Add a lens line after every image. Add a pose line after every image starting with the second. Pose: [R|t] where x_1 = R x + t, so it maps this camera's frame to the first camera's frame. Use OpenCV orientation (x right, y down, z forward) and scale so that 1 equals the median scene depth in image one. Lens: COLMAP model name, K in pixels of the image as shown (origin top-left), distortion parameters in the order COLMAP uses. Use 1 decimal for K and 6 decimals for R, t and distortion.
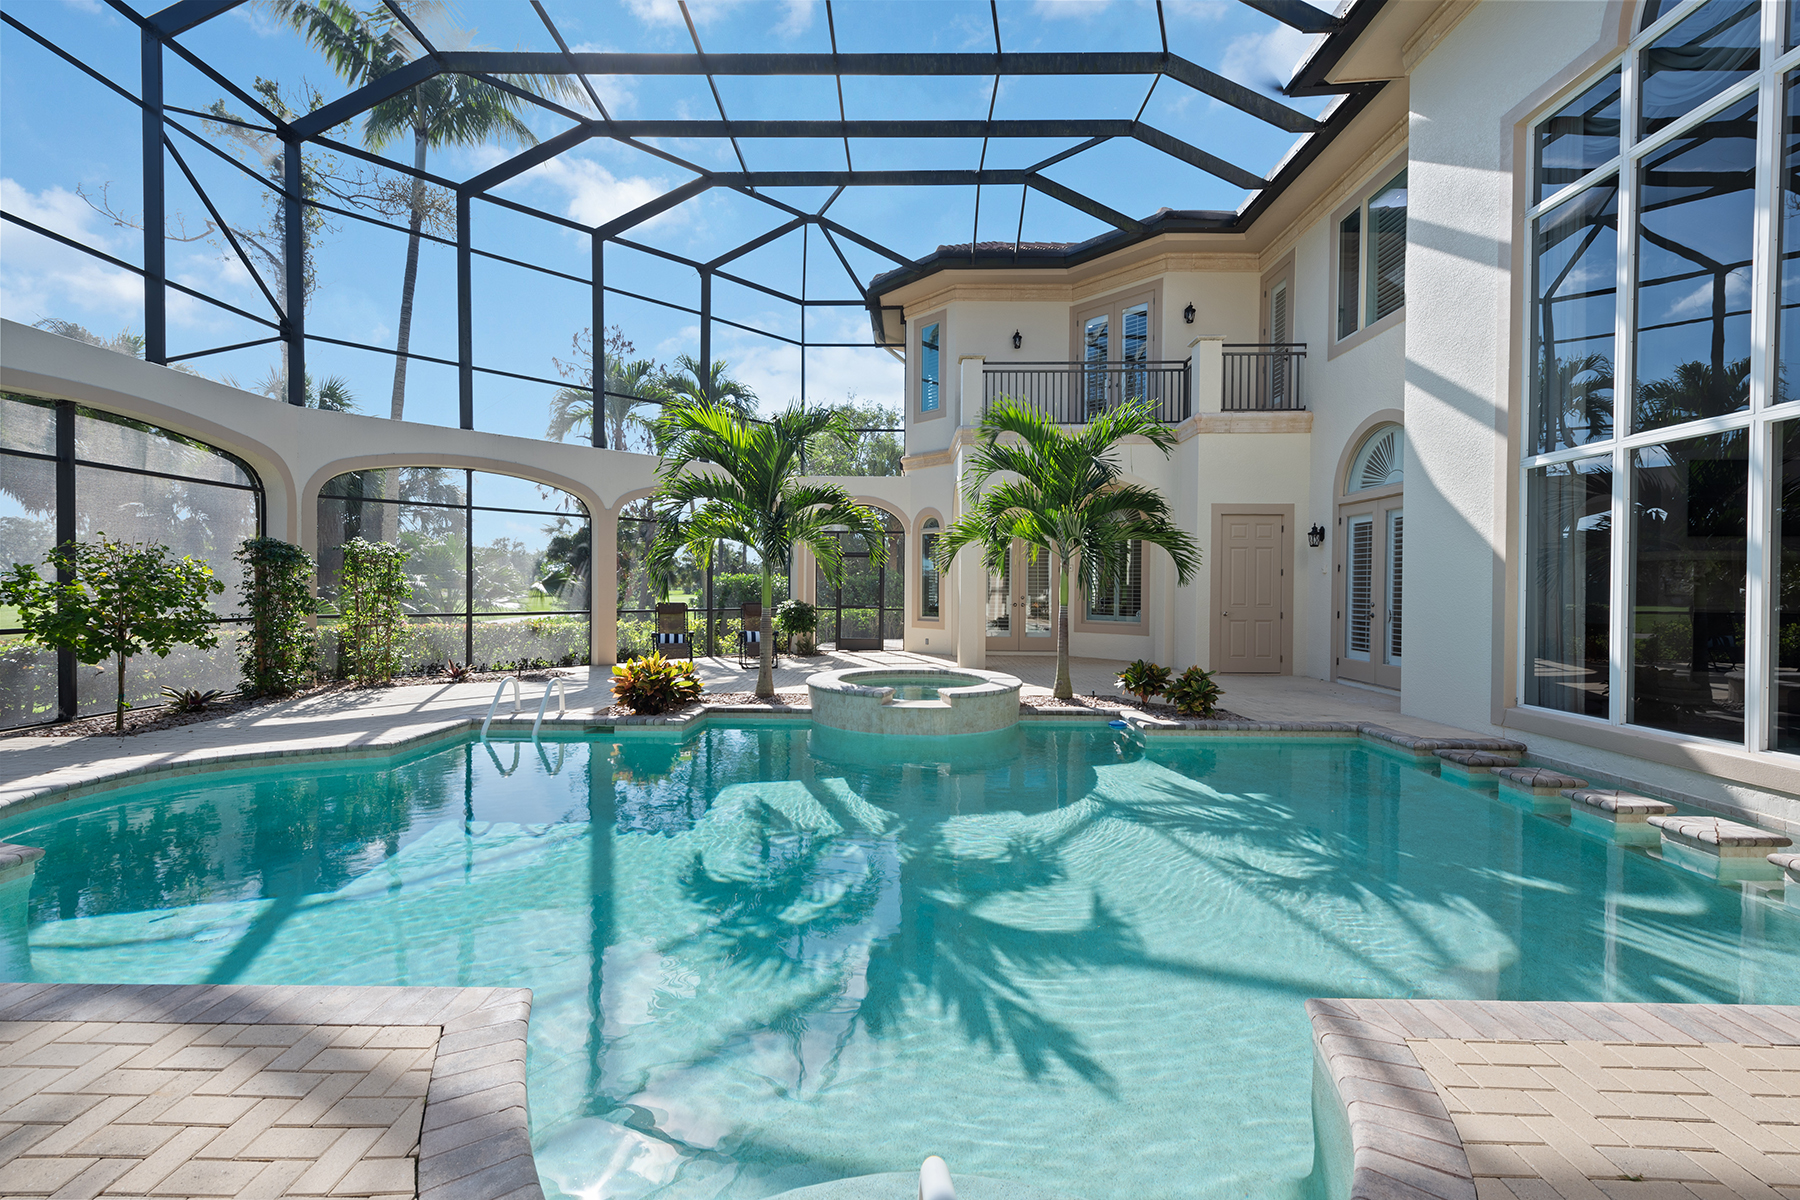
lens RADIAL K [[725.4, 0, 898.7], [0, 725.4, 601.5], [0, 0, 1]] dist [0.002443, 0.000201]
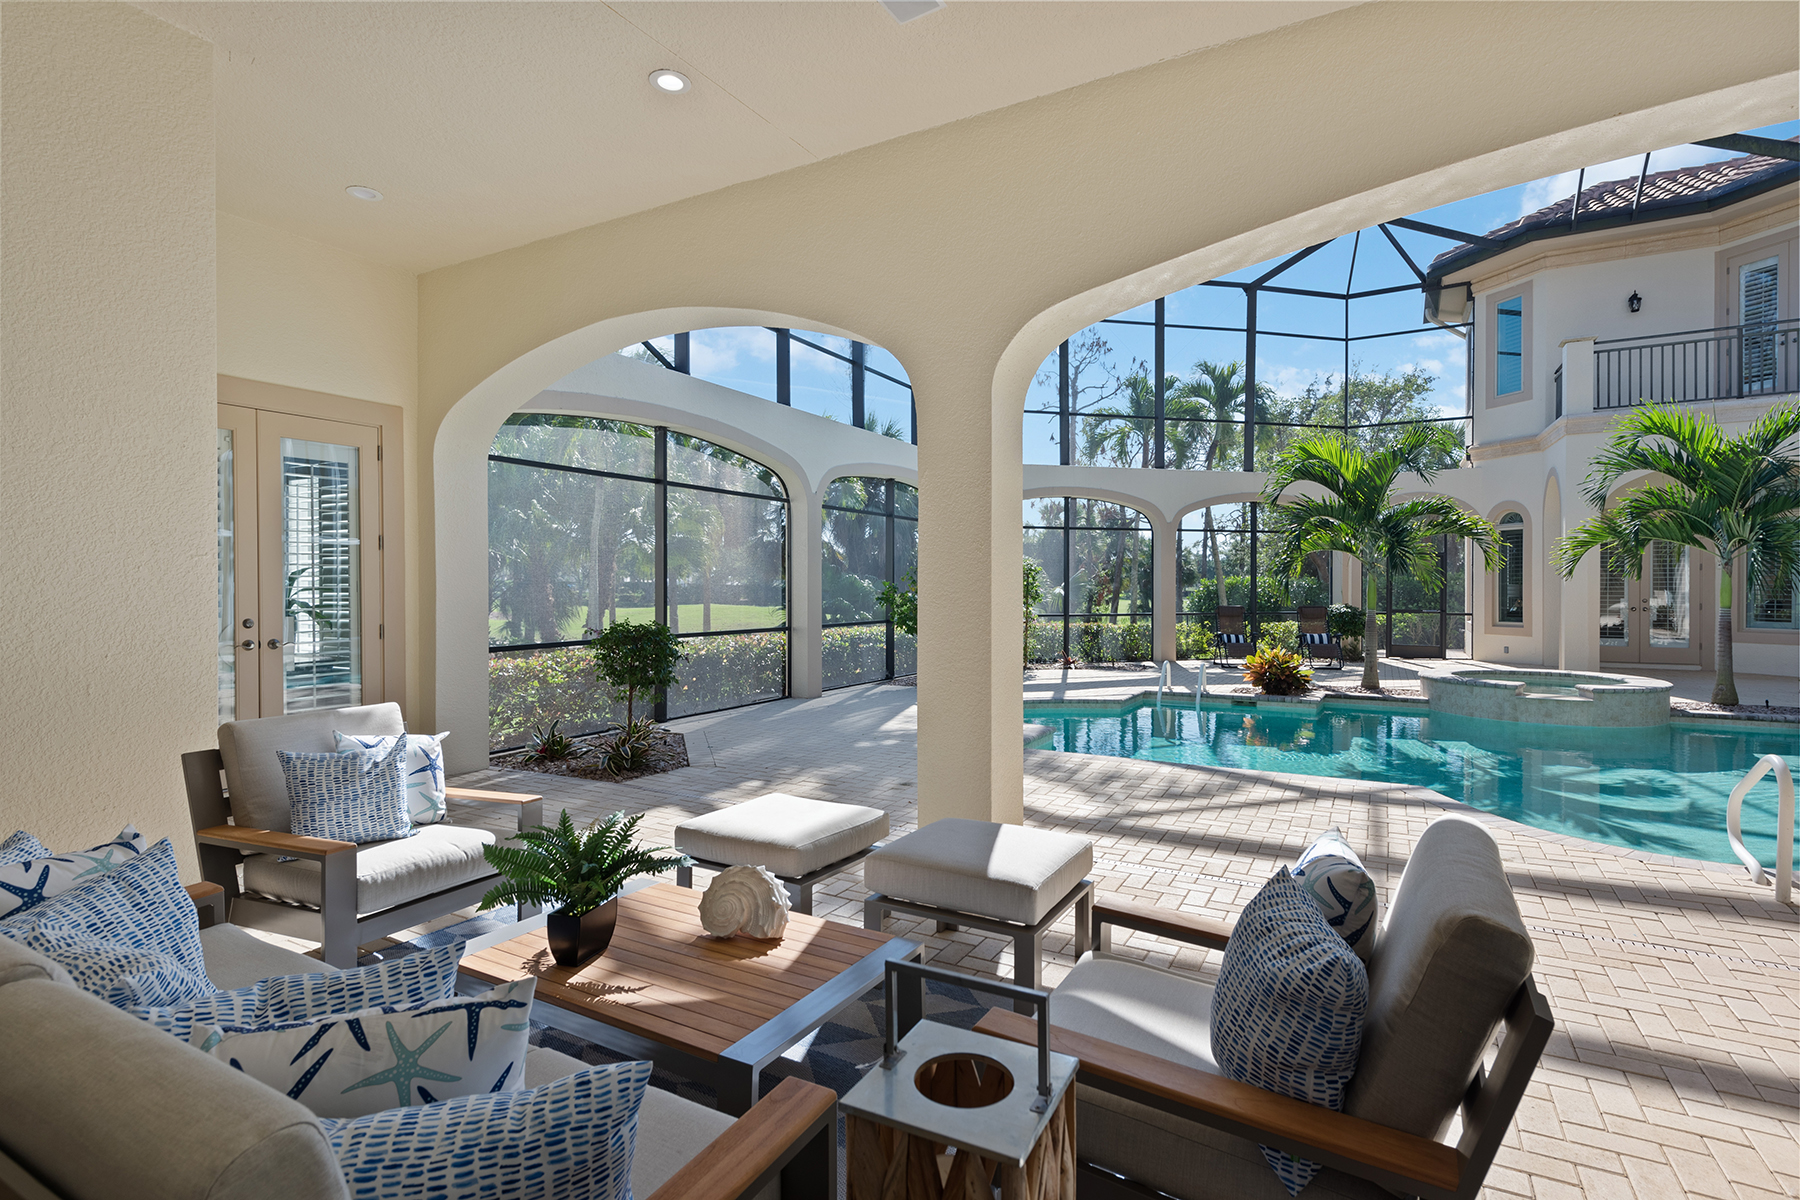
lens RADIAL K [[884.9, 0, 877.2], [0, 884.9, 596.9], [0, 0, 1]] dist [0.005612, -0.002976]
pose [[0.875375, -0.002407, -0.483438, -0.153631], [-0.003647, 0.999926, -0.011583, 0.006098], [0.483430, 0.011903, 0.875302, -0.467551]]
